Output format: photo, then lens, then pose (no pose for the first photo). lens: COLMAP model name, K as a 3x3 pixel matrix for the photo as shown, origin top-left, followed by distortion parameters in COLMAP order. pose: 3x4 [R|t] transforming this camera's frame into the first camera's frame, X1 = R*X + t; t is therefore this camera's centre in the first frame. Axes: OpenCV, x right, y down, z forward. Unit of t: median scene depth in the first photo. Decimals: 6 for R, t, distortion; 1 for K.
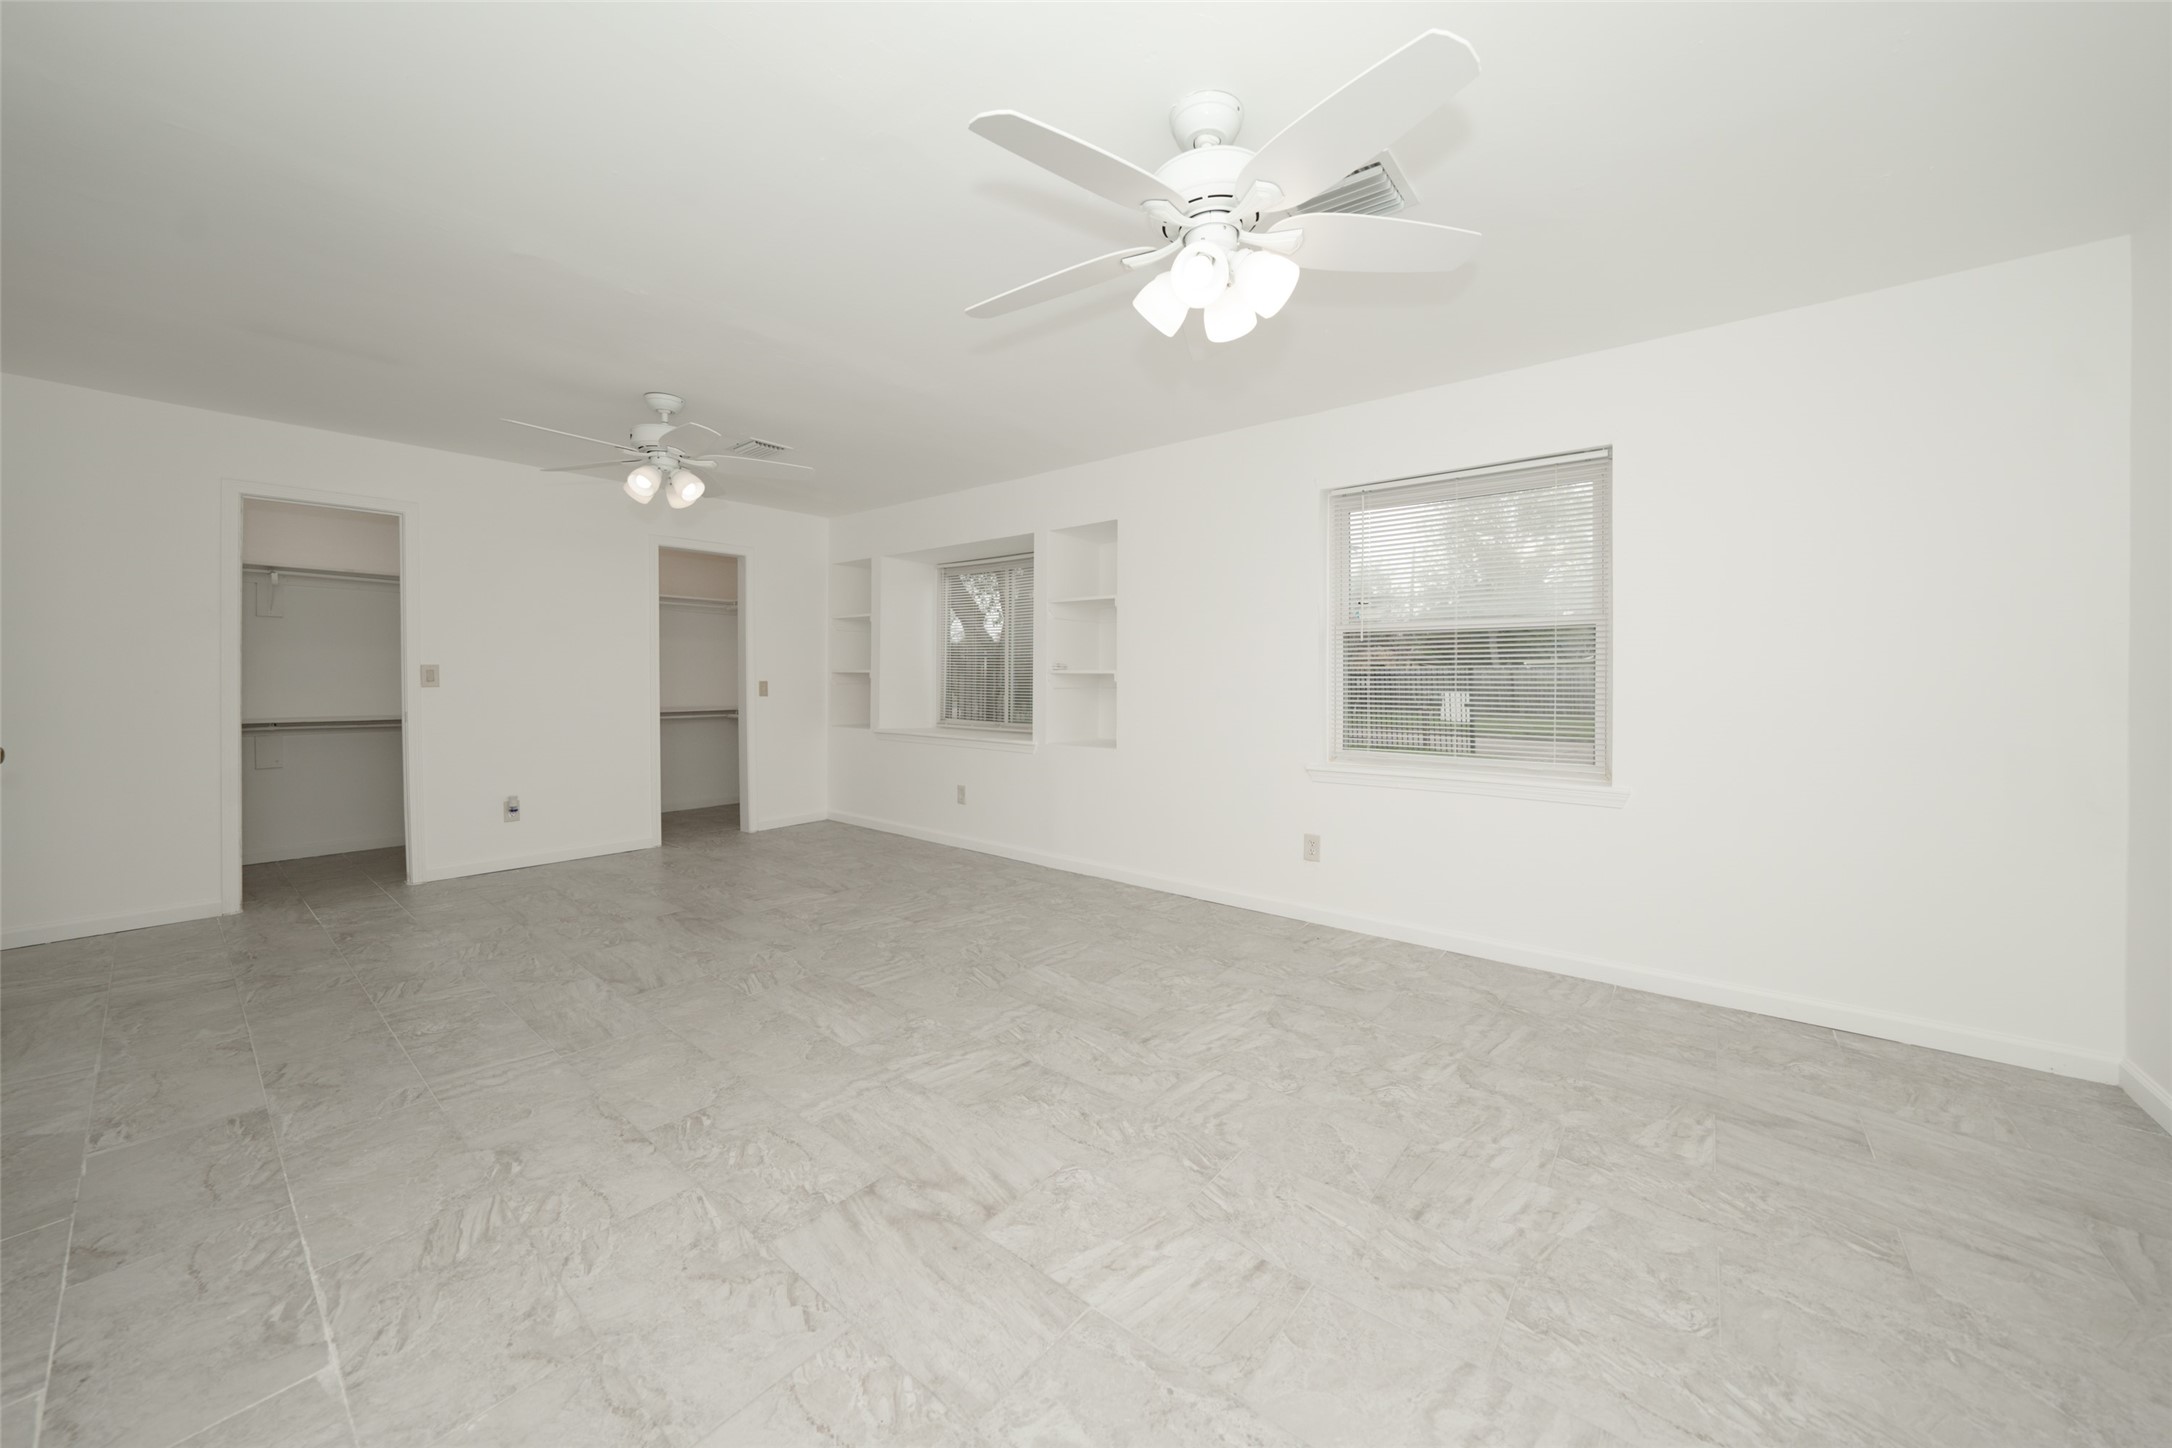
lens RADIAL K [[769.0, 0, 1086.4], [0, 769.0, 777.2], [0, 0, 1]] dist [-0.000392, 0.003473]
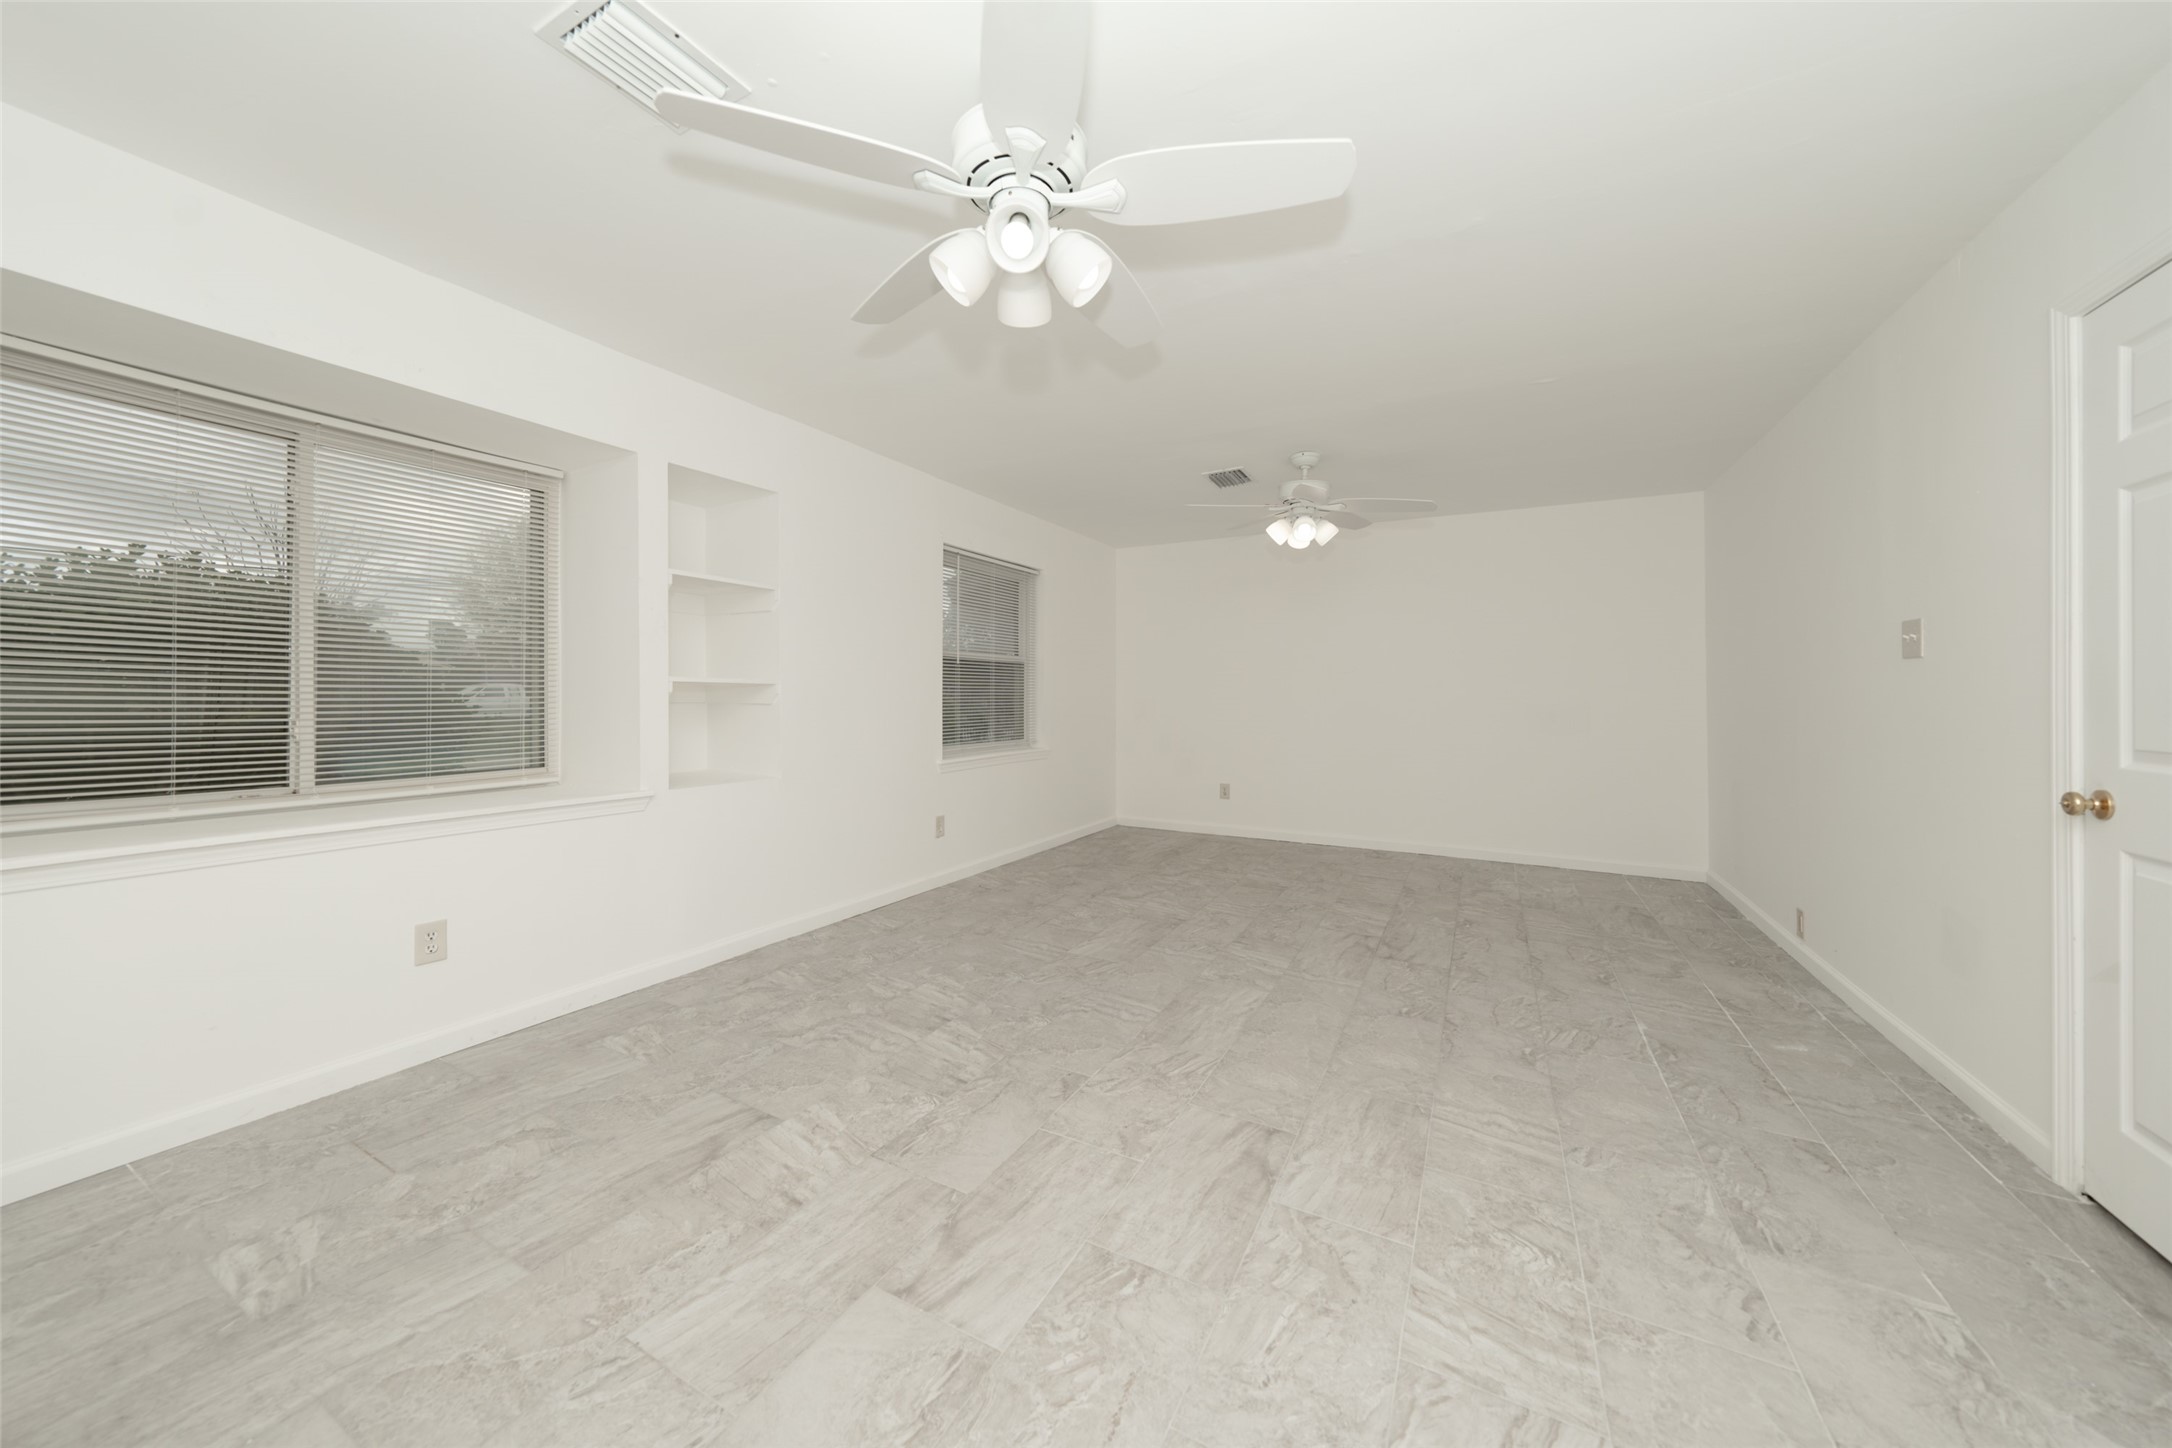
lens RADIAL K [[760.3, 0, 1085.9], [0, 760.3, 692.4], [0, 0, 1]] dist [0.000038, 0.000044]
pose [[-0.204187, 0.004749, 0.978920, -1.490036], [0.119923, 0.992578, 0.020199, -0.183548], [-0.971559, 0.121519, -0.203240, 1.535174]]
